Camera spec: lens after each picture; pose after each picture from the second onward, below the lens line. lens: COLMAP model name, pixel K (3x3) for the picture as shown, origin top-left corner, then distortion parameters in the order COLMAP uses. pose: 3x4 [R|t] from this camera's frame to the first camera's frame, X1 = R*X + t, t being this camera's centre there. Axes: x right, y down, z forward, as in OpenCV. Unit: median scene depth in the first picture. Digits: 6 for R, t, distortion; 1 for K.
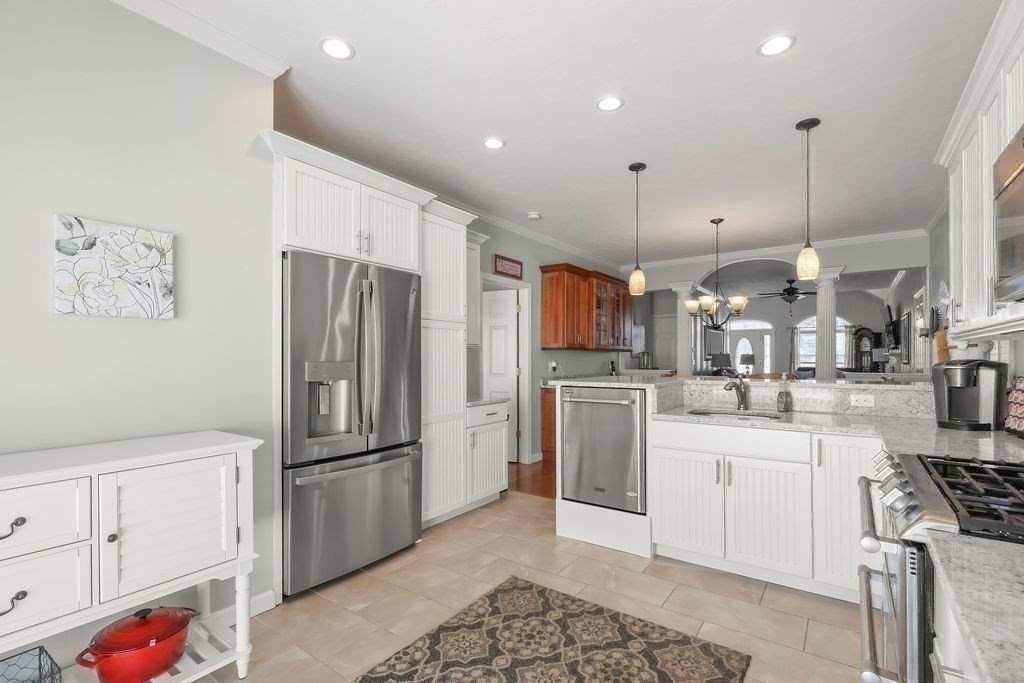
lens RADIAL K [[462.1, 0, 513.3], [0, 462.1, 357.2], [0, 0, 1]] dist [-0.000075, -0.000114]
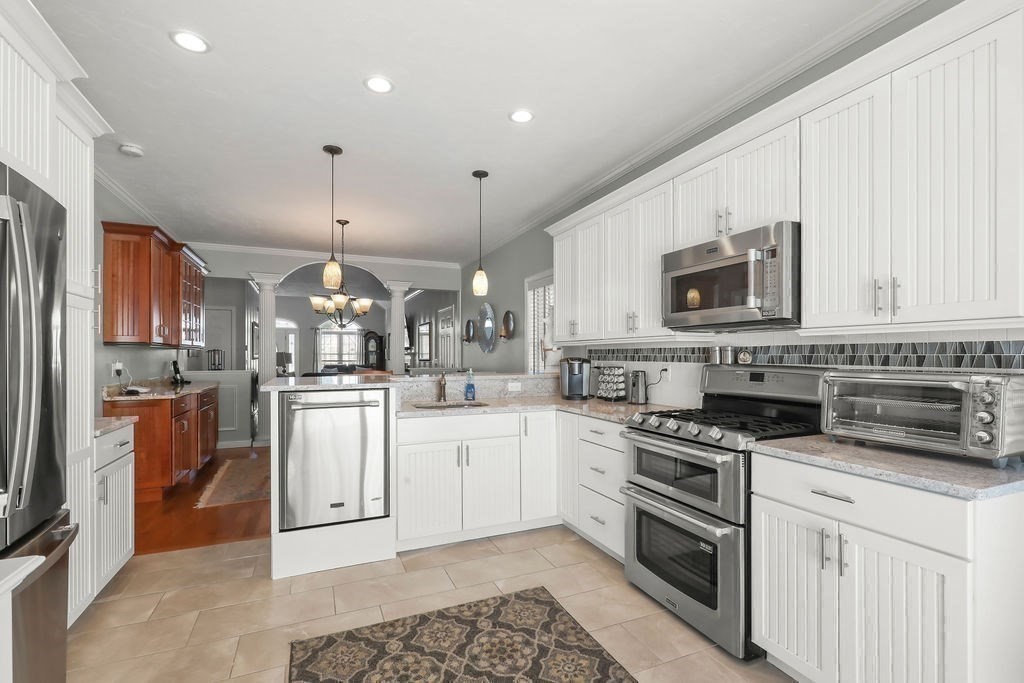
lens RADIAL K [[465.1, 0, 512.4], [0, 465.1, 355.6], [0, 0, 1]] dist [-0.000077, -0.000066]
pose [[0.509932, 0.000787, 0.860214, -0.252801], [-0.000486, 1.000000, -0.000628, -0.000119], [-0.860214, -0.000098, 0.509932, 0.157241]]
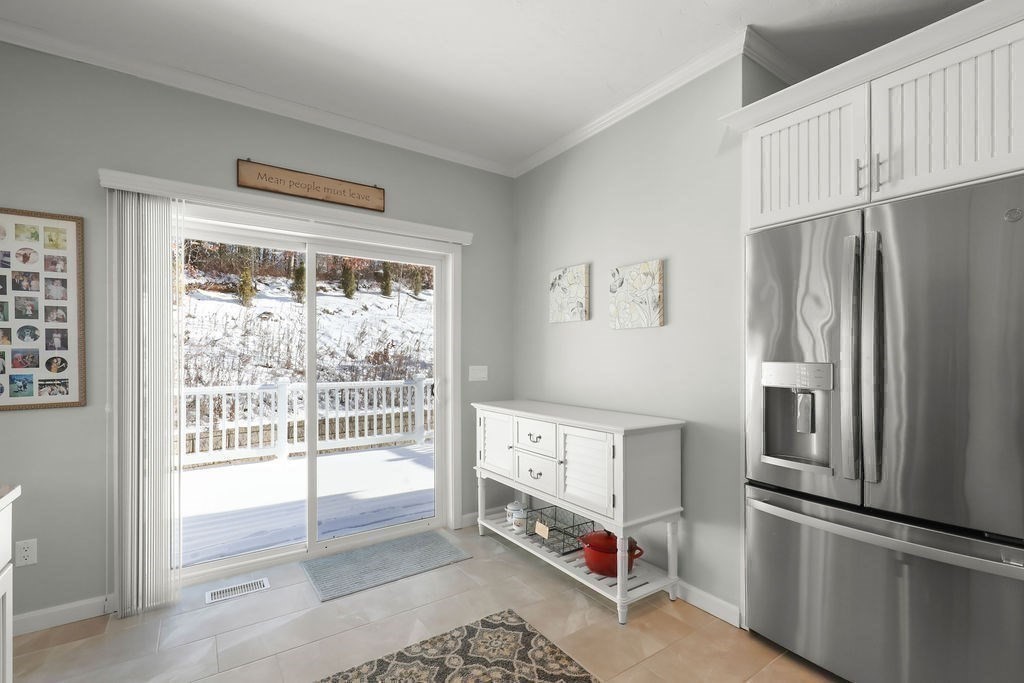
lens RADIAL K [[462.1, 0, 513.3], [0, 462.1, 357.2], [0, 0, 1]] dist [-0.000075, -0.000114]
pose [[-0.333845, 0.004681, -0.942616, 0.233113], [0.001805, 0.999989, 0.004326, -0.001457], [0.942626, -0.000257, -0.333850, 0.413295]]
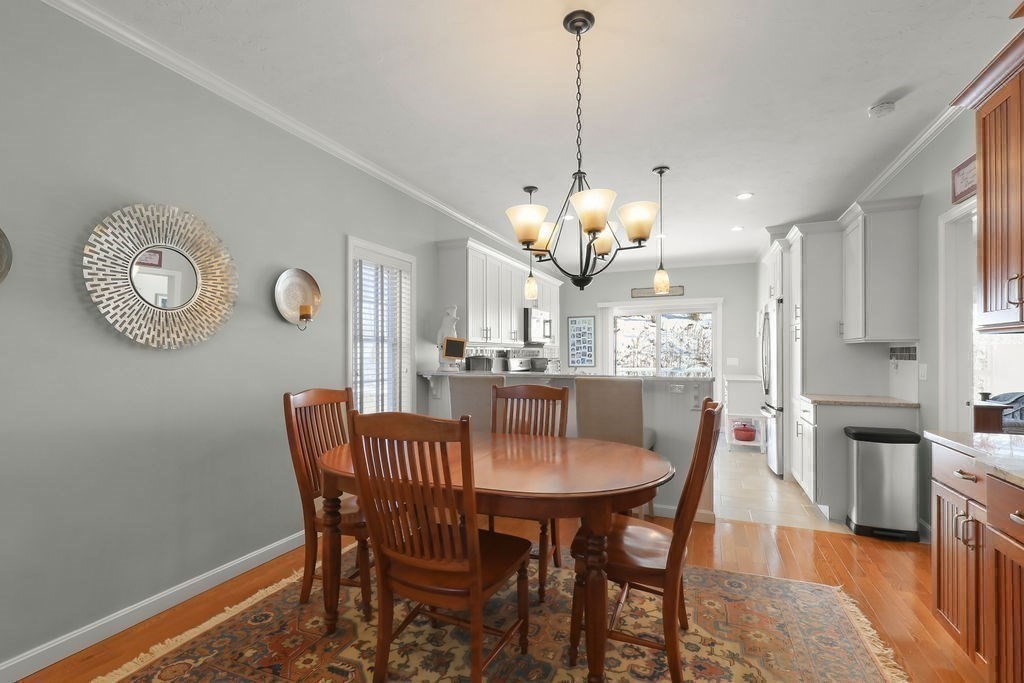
lens RADIAL K [[459.5, 0, 515.1], [0, 459.5, 352.1], [0, 0, 1]] dist [-0.002131, -0.000488]
pose [[-0.974068, 0.002786, -0.226240, 0.595533], [0.003740, 0.999986, -0.003787, -0.001042], [0.226226, -0.004535, -0.974064, 1.395942]]
